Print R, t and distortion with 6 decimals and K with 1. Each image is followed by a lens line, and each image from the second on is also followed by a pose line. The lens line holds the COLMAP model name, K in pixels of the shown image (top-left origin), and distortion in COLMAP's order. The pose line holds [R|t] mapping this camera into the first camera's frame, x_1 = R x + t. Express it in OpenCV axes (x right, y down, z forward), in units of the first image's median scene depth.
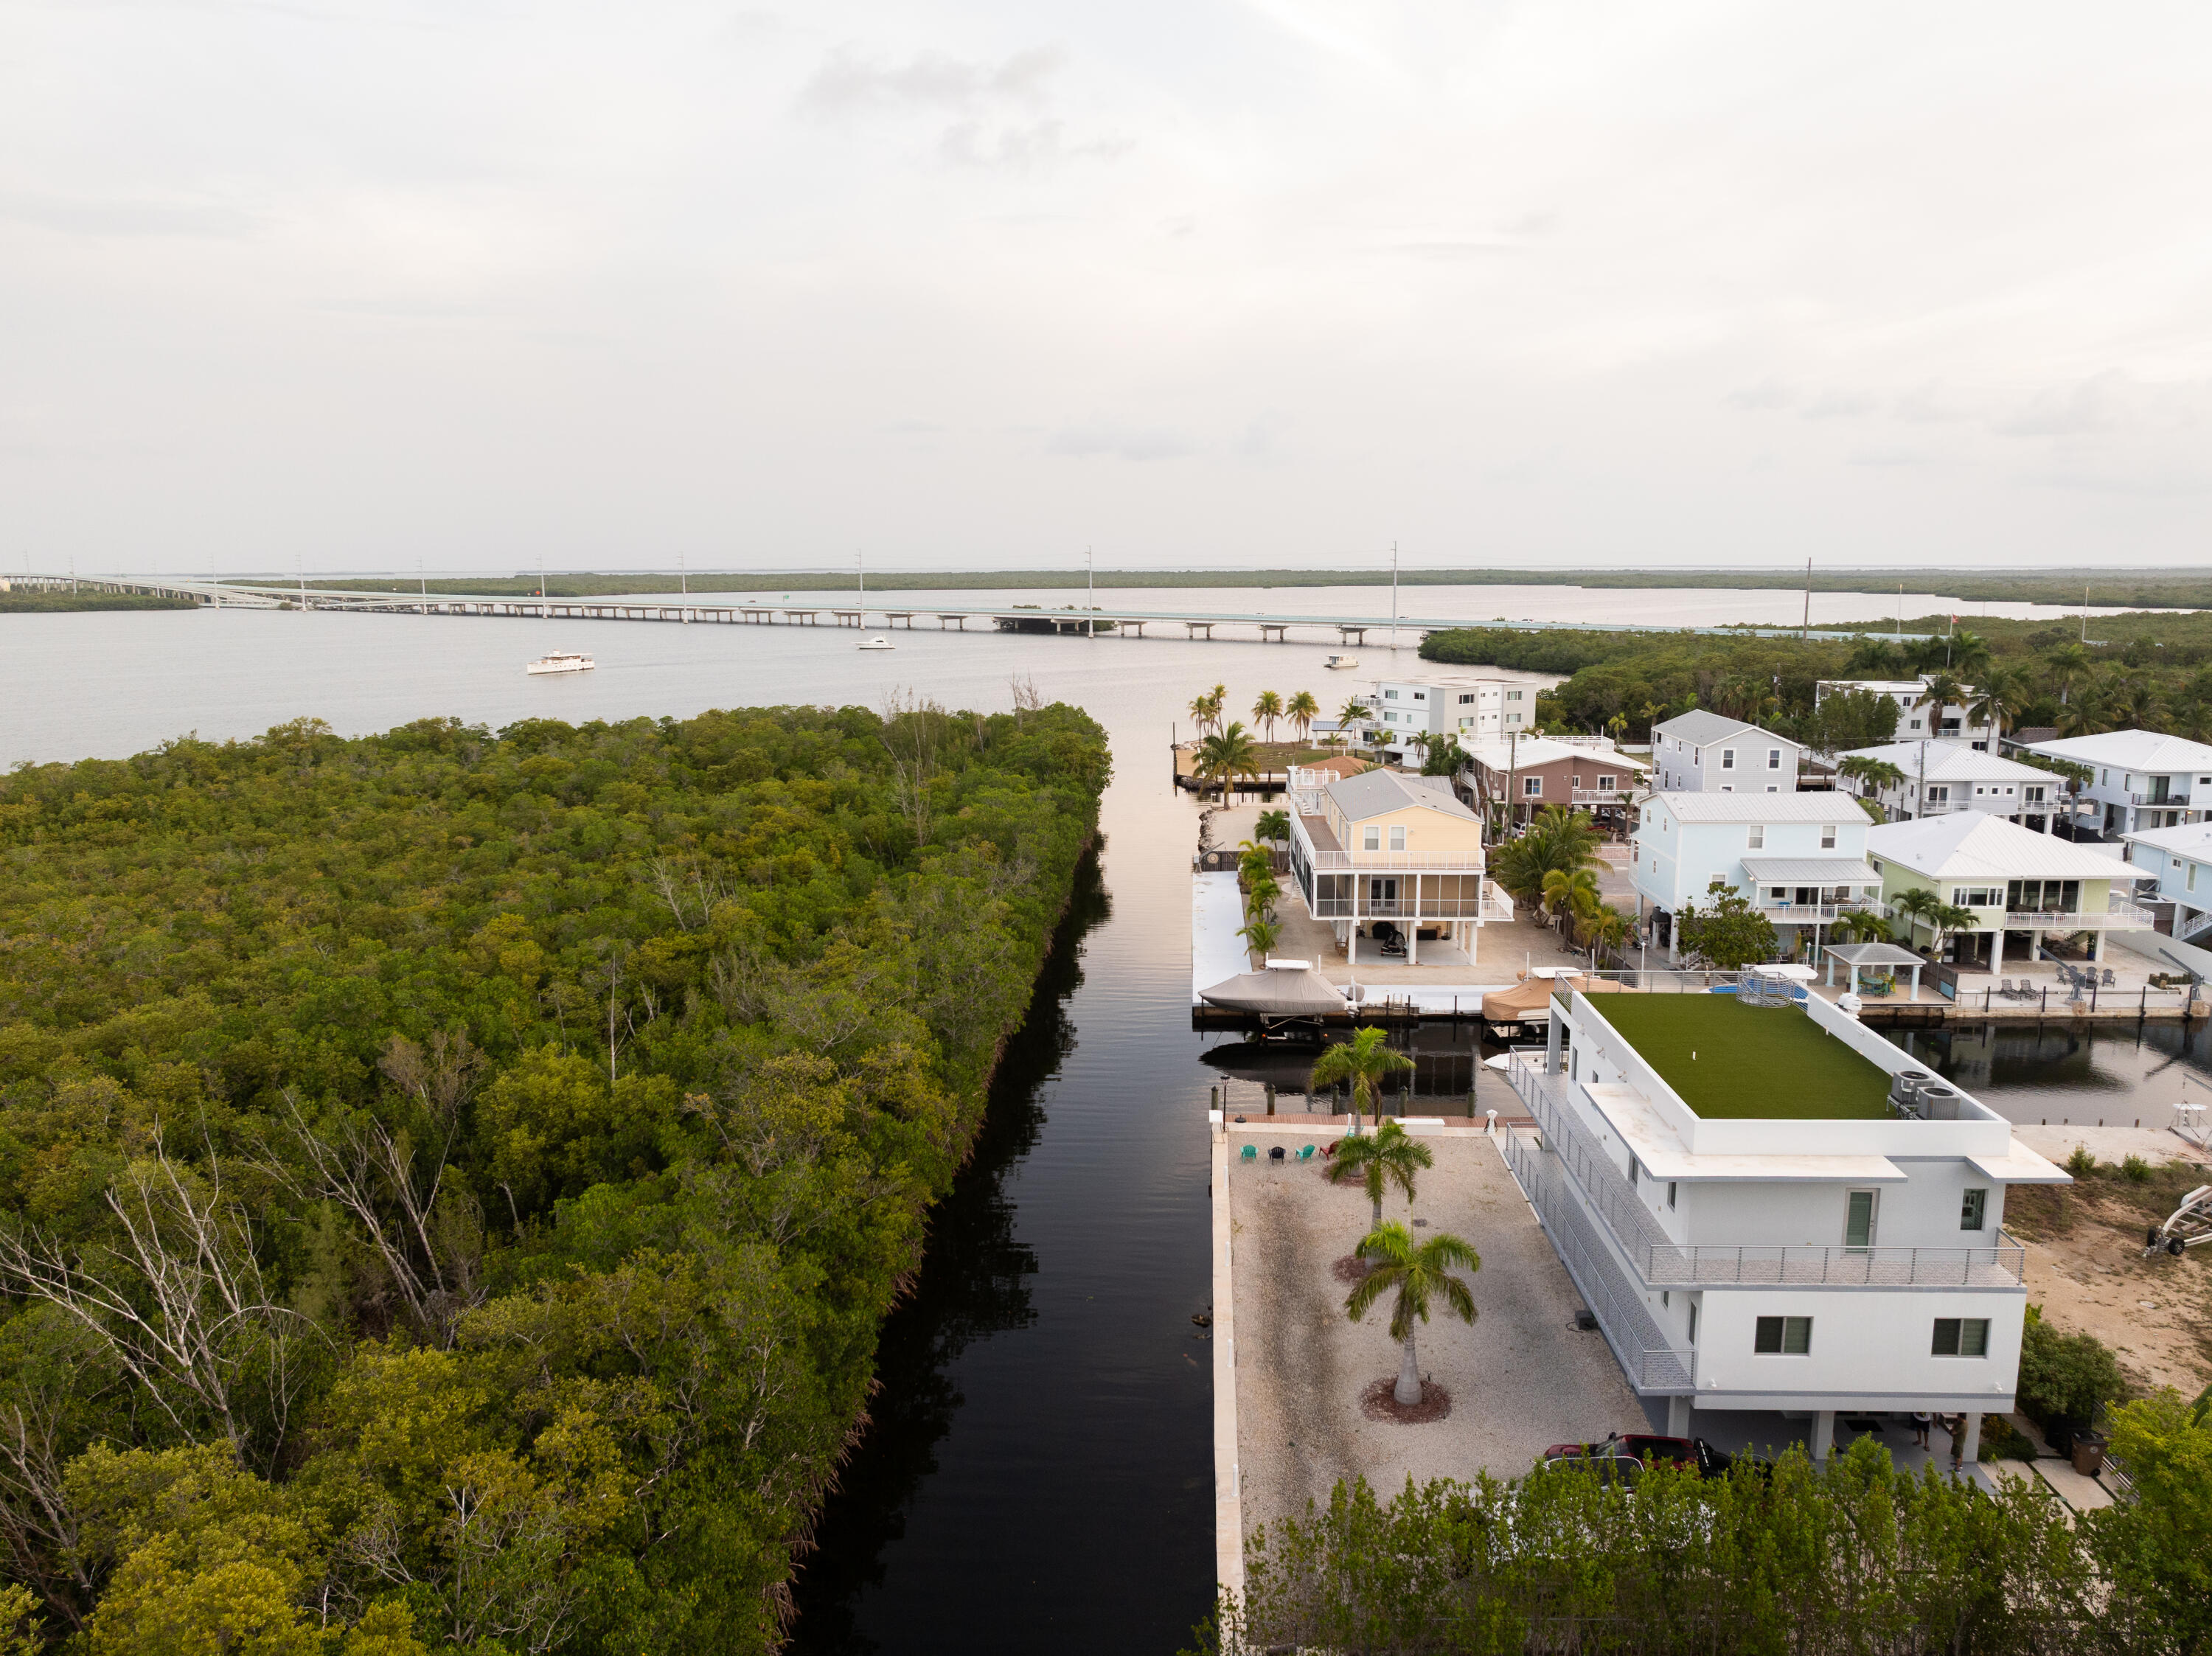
lens RADIAL K [[1550.3, 0, 1106.0], [0, 1550.3, 828.0], [0, 0, 1]] dist [-0.032882, 0.024229]
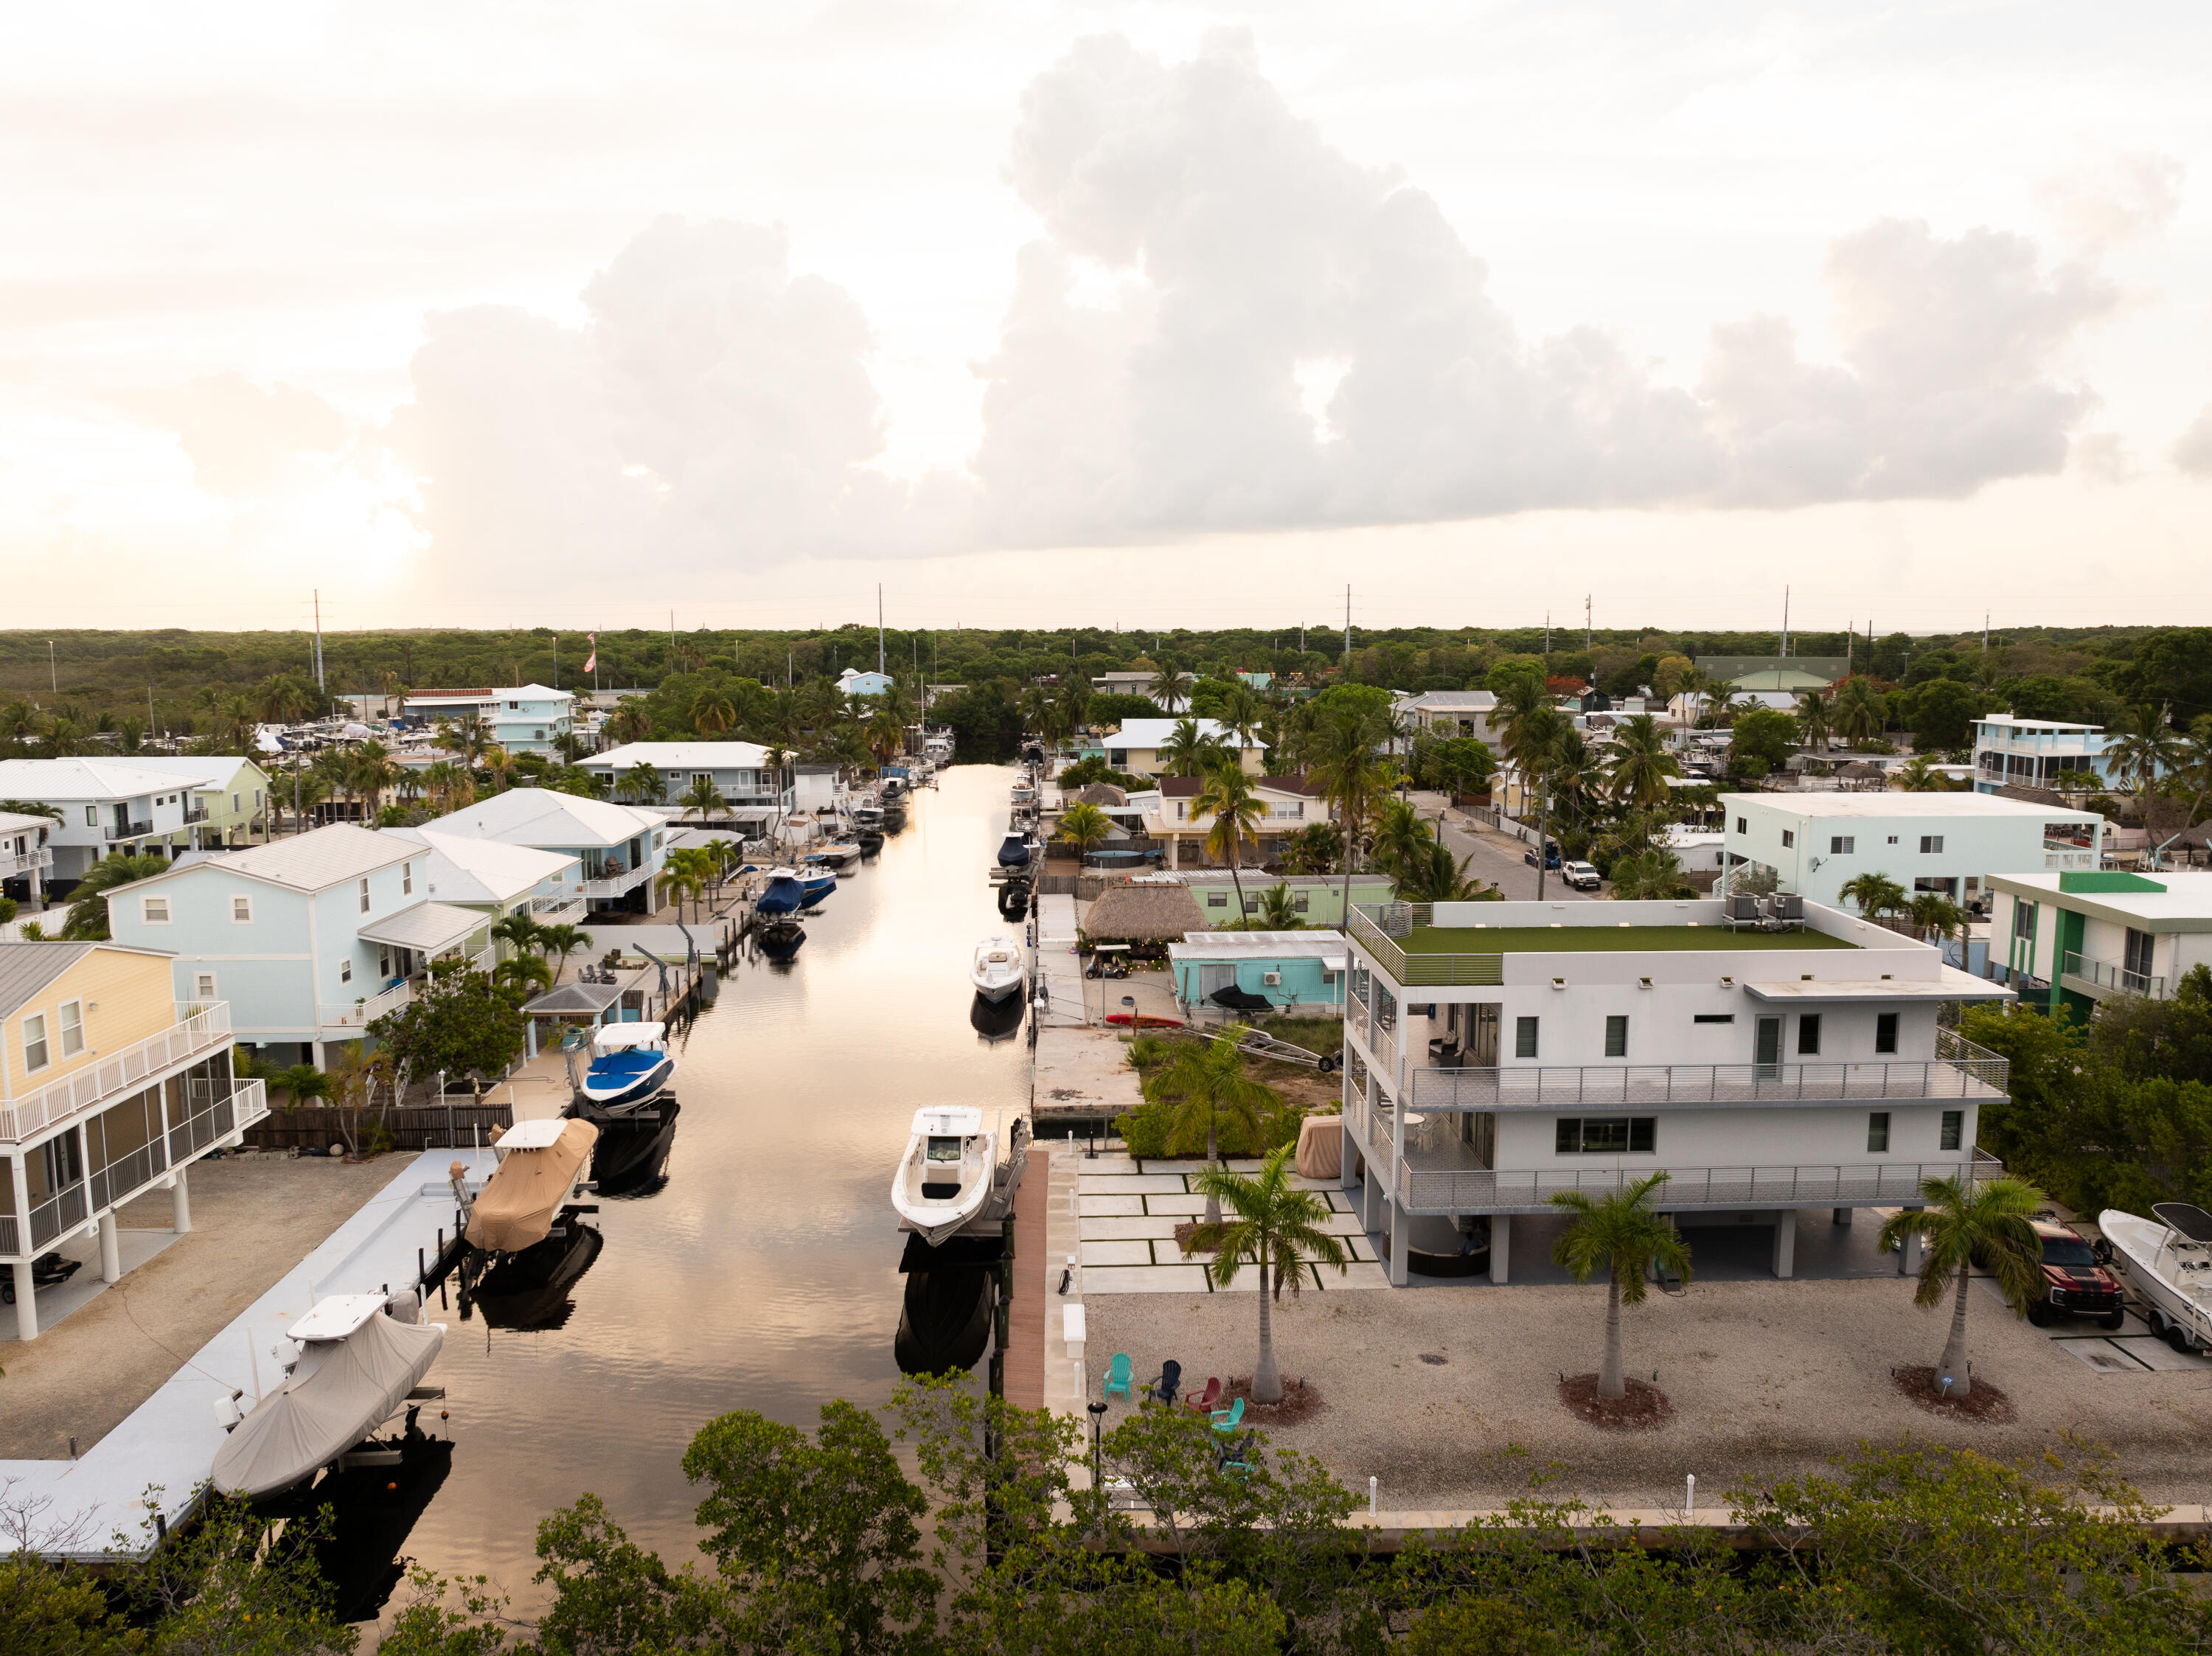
lens RADIAL K [[1553.2, 0, 1106.0], [0, 1553.2, 828.0], [0, 0, 1]] dist [-0.040433, 0.032883]
pose [[-0.074028, -0.125116, 0.989377, -0.278445], [0.168636, 0.976241, 0.136073, -0.061407], [-0.982895, 0.176917, -0.051170, 0.705397]]
